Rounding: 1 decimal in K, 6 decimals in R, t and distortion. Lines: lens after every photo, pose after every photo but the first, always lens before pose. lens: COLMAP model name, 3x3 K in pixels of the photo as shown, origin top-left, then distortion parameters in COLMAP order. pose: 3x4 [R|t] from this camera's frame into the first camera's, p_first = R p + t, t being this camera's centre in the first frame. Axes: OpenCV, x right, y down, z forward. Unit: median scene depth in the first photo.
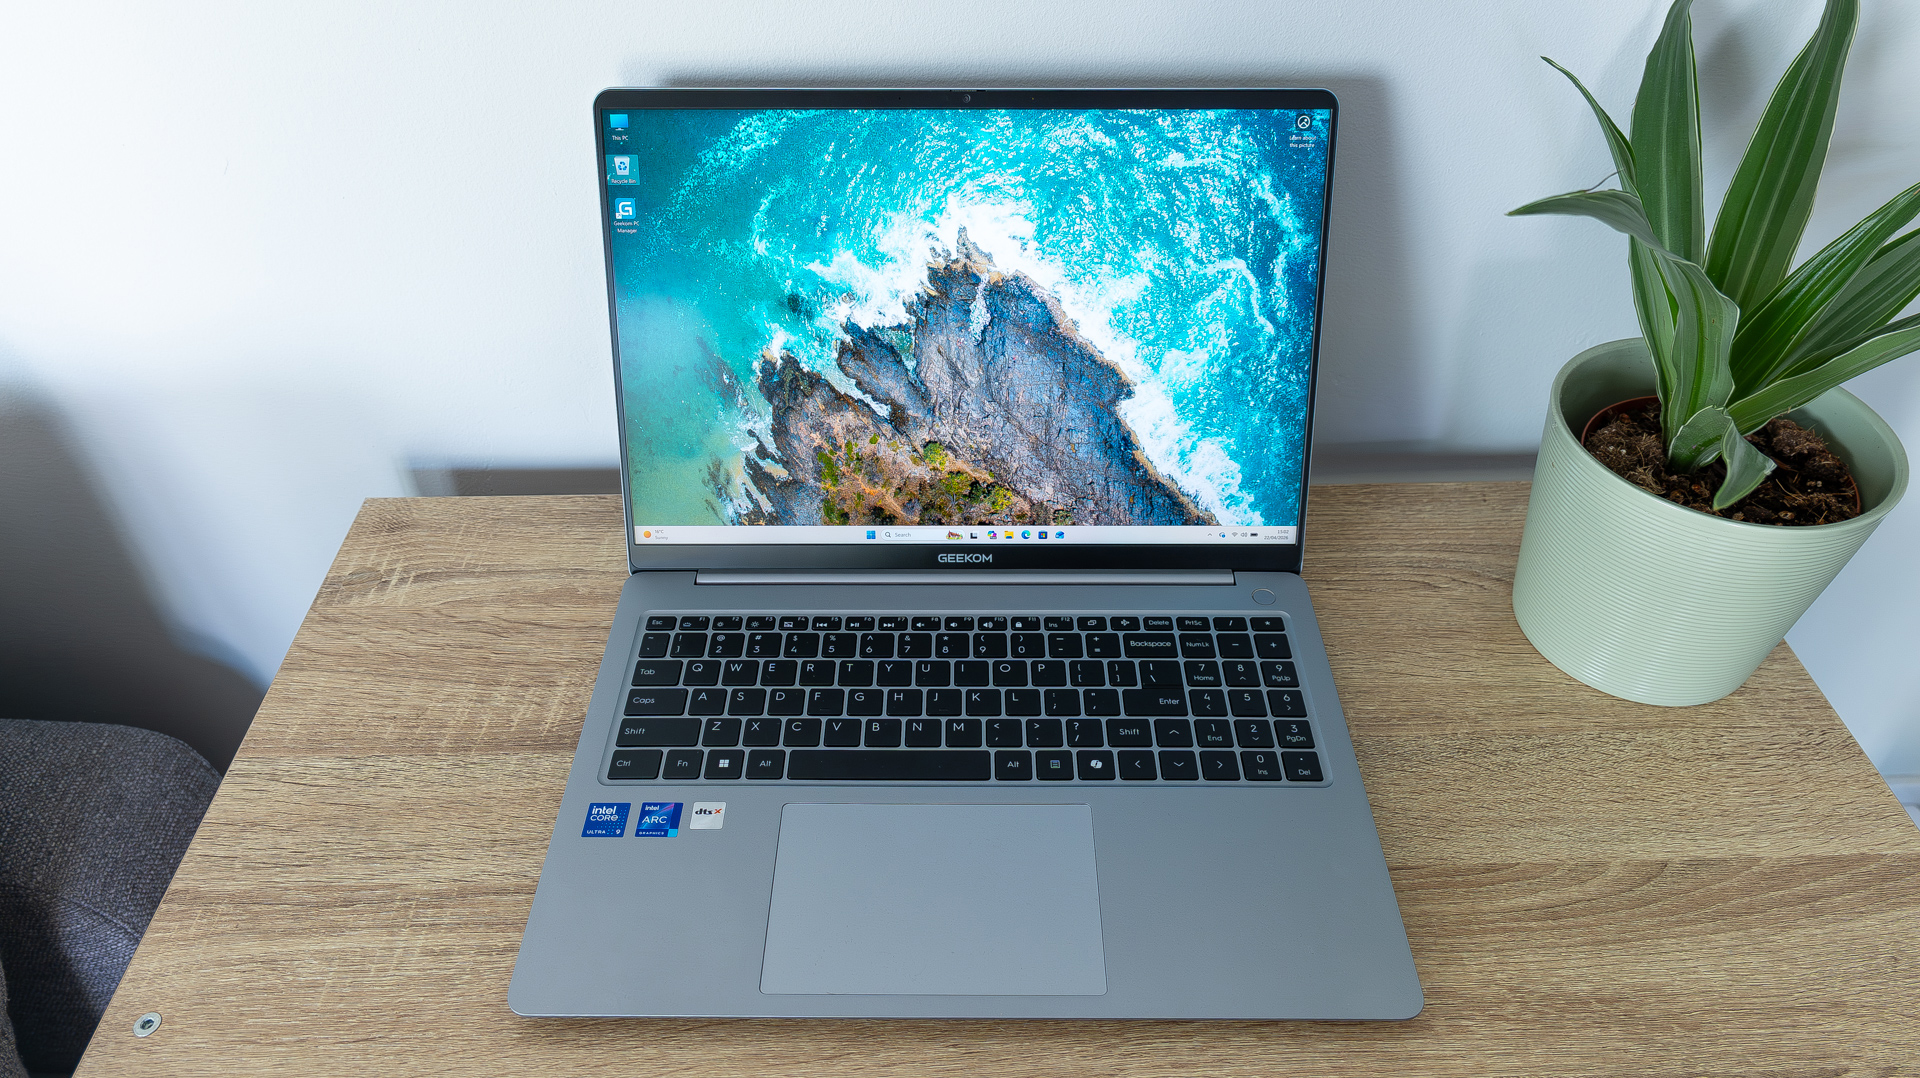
lens RADIAL K [[1351.1, 0, 960.0], [0, 1351.1, 539.0], [0, 0, 1]] dist [-0.000656, 0.003374]
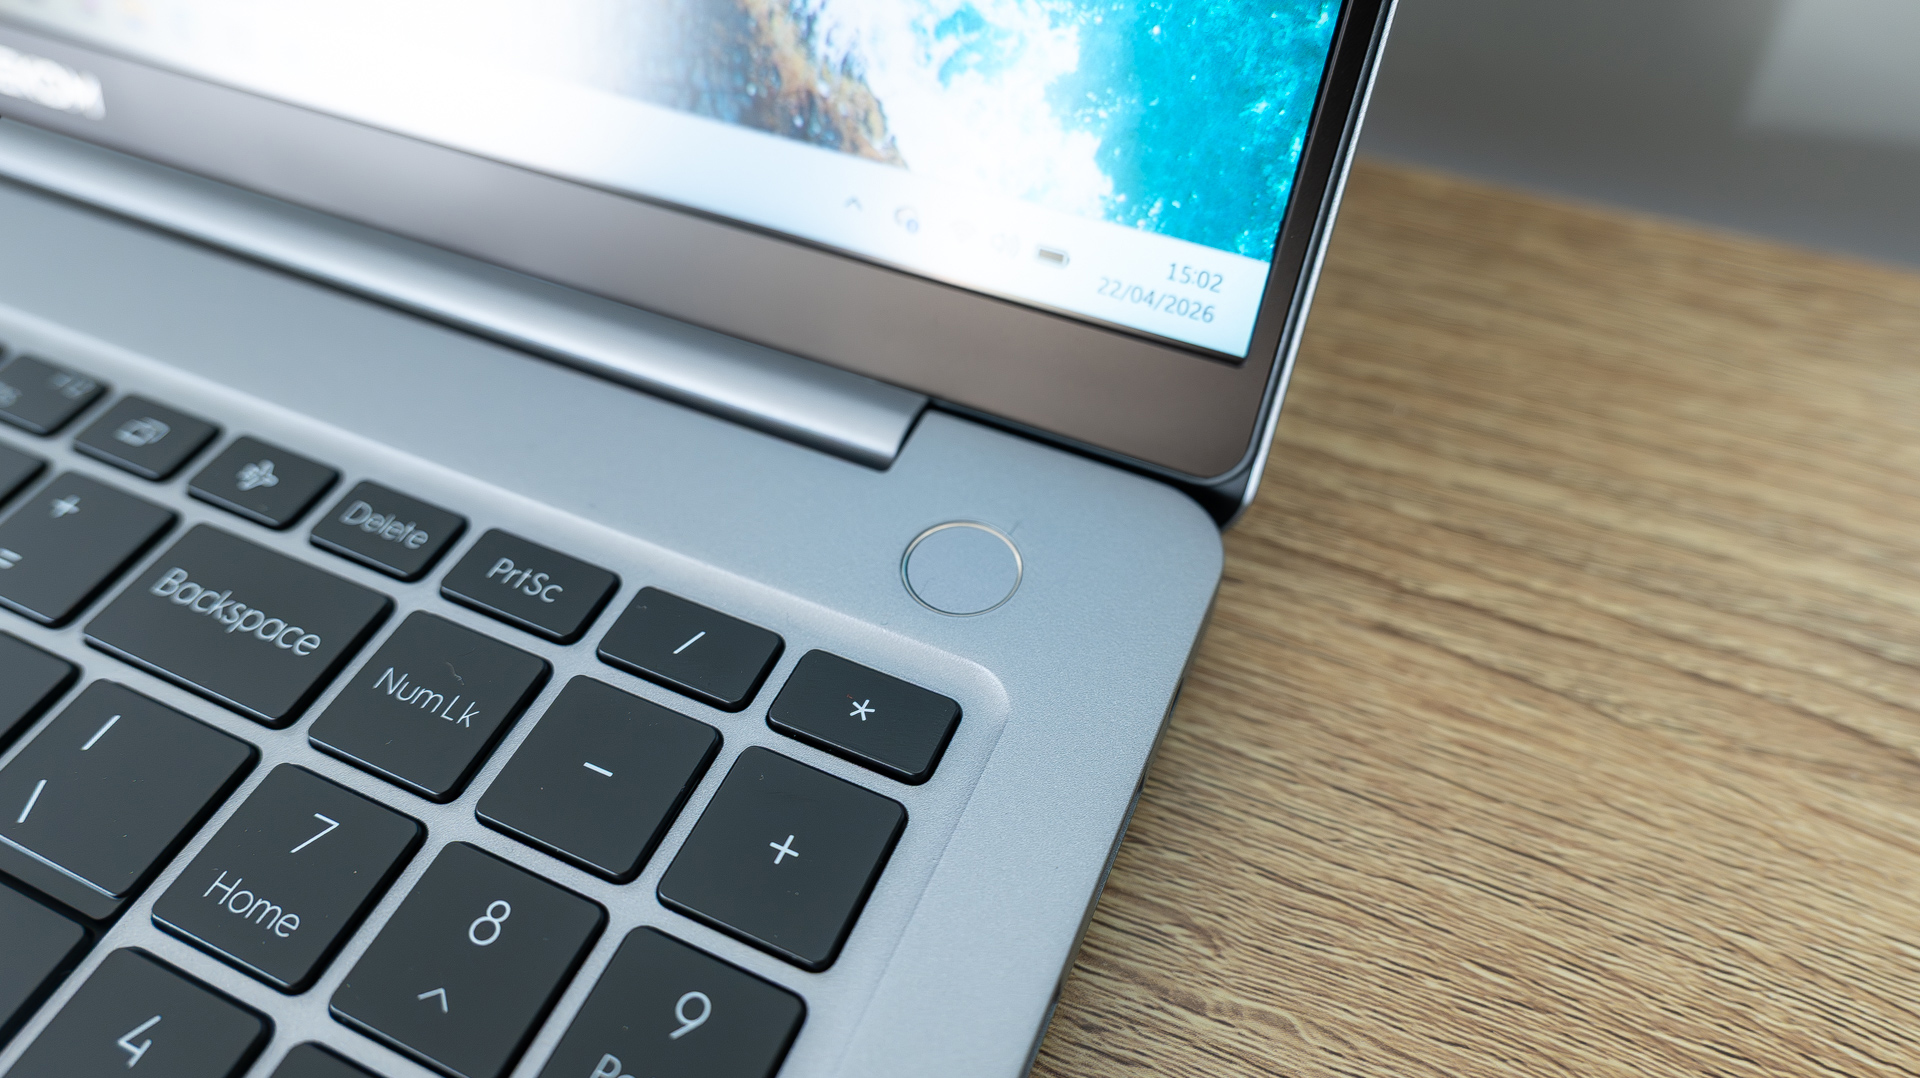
lens RADIAL K [[1351.1, 0, 960.0], [0, 1351.1, 539.0], [0, 0, 1]] dist [-0.000656, 0.003374]
pose [[0.912694, 0.304874, -0.272106, 0.270678], [-0.262838, 0.947831, 0.180368, 0.004058], [0.312900, -0.093101, 0.945212, 0.801435]]
